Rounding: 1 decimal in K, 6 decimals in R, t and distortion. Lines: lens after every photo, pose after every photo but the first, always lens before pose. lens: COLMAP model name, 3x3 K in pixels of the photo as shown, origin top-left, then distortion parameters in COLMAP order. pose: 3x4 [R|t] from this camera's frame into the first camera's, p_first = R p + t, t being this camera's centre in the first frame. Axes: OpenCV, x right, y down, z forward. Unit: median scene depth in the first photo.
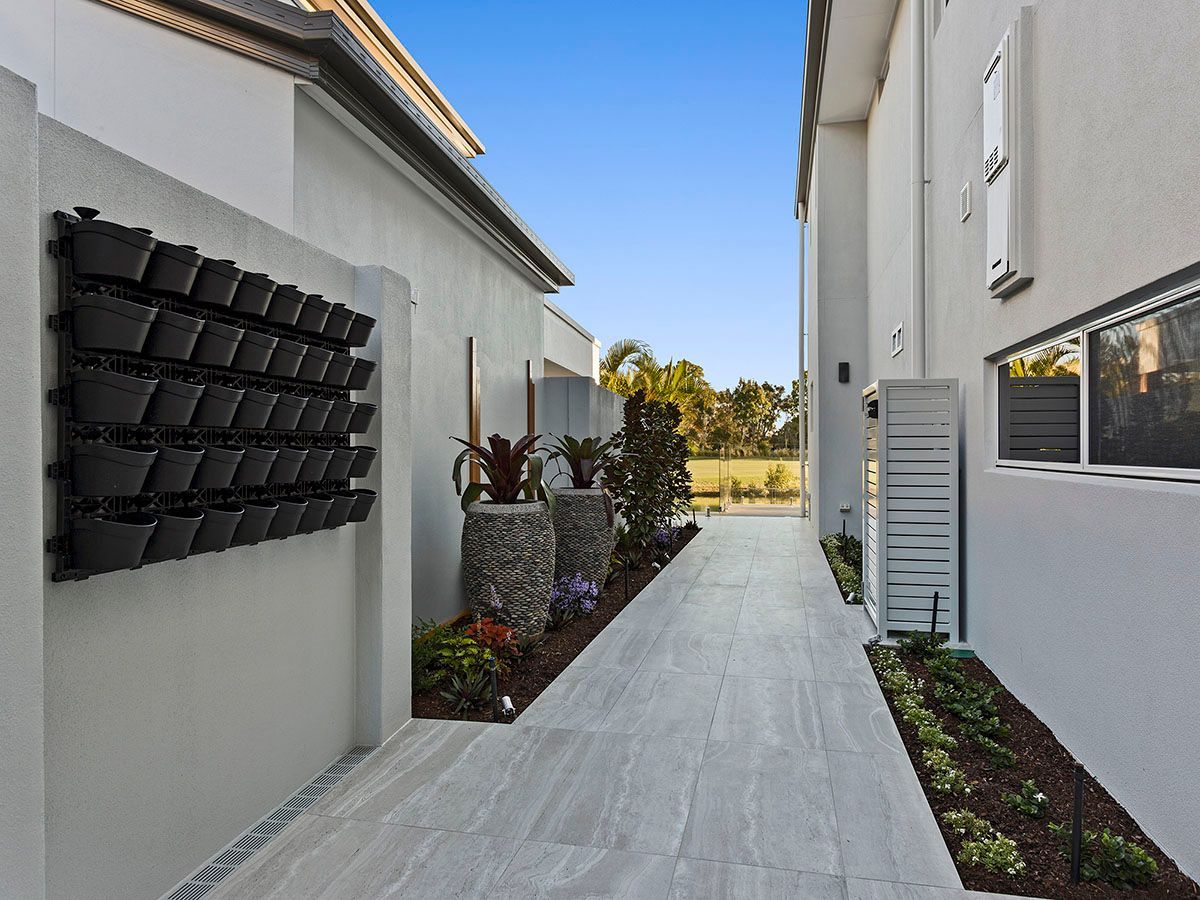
lens RADIAL K [[912.3, 0, 600.0], [0, 912.3, 450.0], [0, 0, 1]] dist [0.005911, -0.000266]
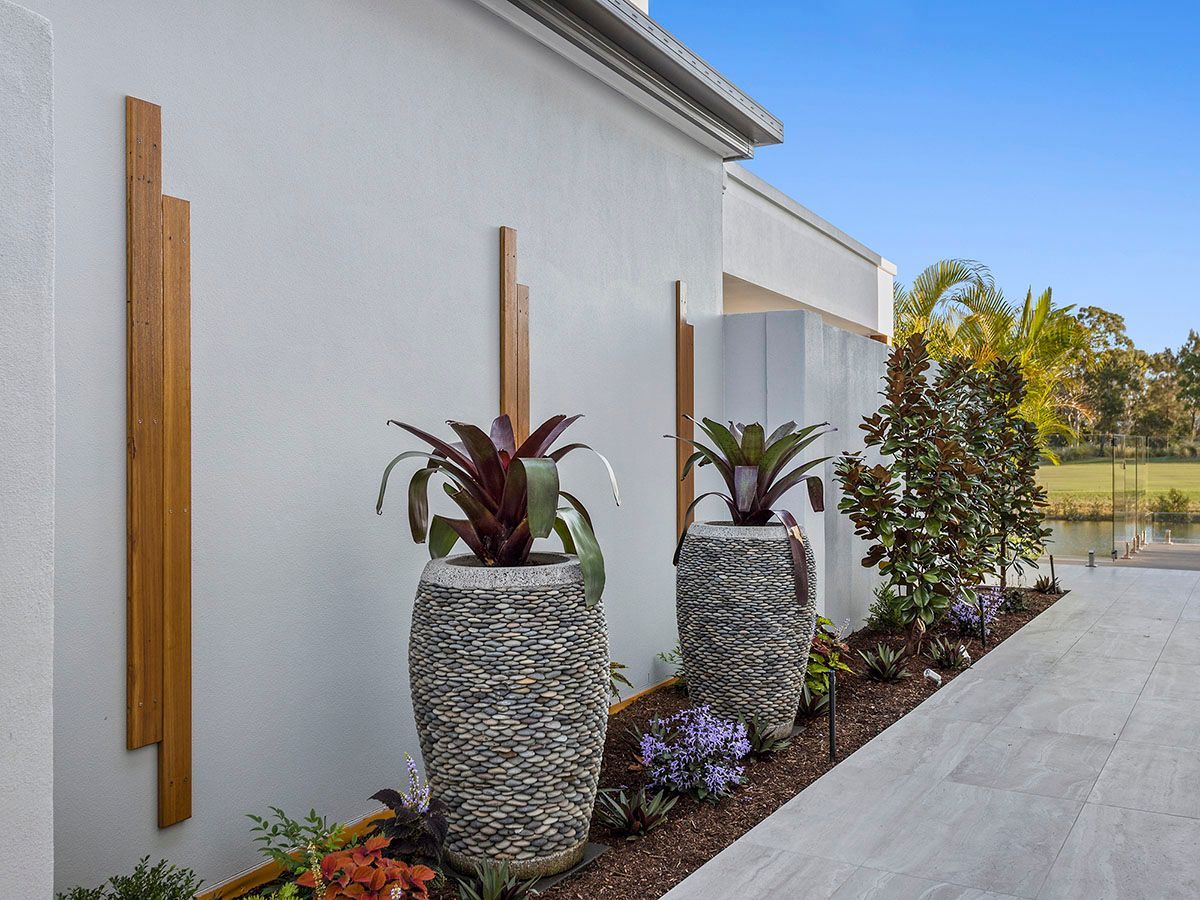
lens RADIAL K [[1145.8, 0, 600.0], [0, 1145.8, 450.0], [0, 0, 1]] dist [0.022399, -0.007487]
pose [[0.941801, -0.001222, -0.336168, 0.093936], [0.001905, 0.999997, 0.001702, -0.000153], [0.336165, -0.002243, 0.941800, 0.309223]]
